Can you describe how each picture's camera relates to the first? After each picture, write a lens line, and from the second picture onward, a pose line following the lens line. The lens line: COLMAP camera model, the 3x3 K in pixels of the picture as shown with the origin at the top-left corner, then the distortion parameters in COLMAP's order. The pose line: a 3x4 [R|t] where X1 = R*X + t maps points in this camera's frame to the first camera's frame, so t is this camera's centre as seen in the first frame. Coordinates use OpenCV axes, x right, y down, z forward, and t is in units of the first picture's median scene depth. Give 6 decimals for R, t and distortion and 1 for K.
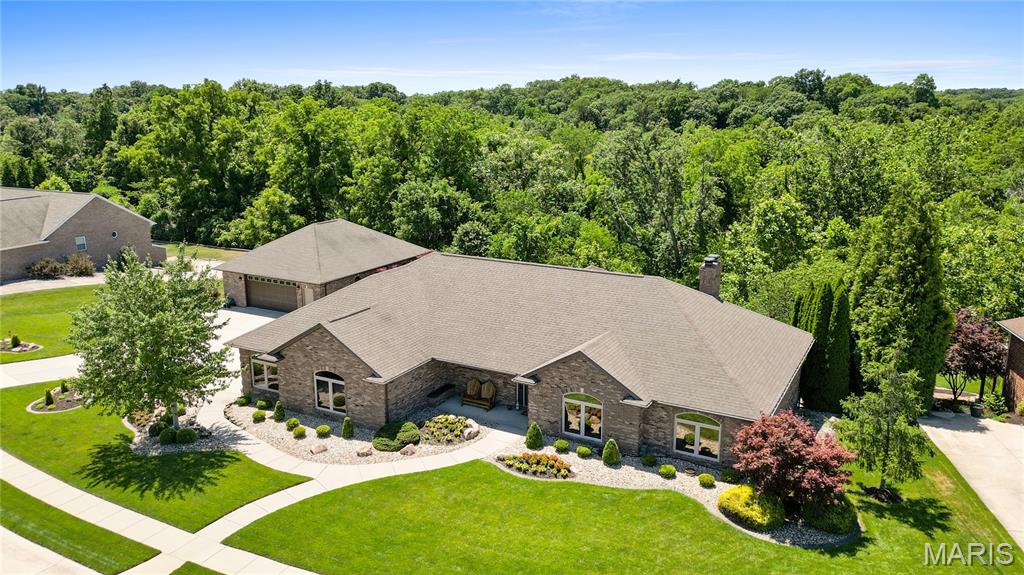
lens RADIAL K [[773.8, 0, 509.9], [0, 773.8, 291.1], [0, 0, 1]] dist [0.057469, -0.062694]
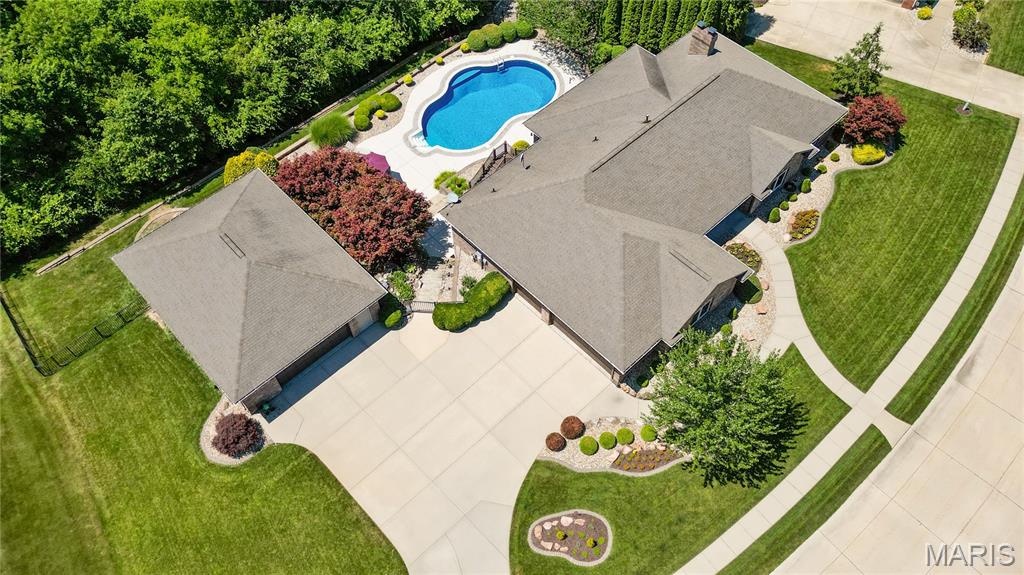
lens RADIAL K [[794.7, 0, 505.4], [0, 794.7, 287.3], [0, 0, 1]] dist [0.060352, -0.065880]
pose [[0.310503, -0.793684, 0.523119, -1.049413], [0.247131, 0.598798, 0.761818, -1.035816], [-0.917886, -0.107267, 0.382073, 0.851778]]
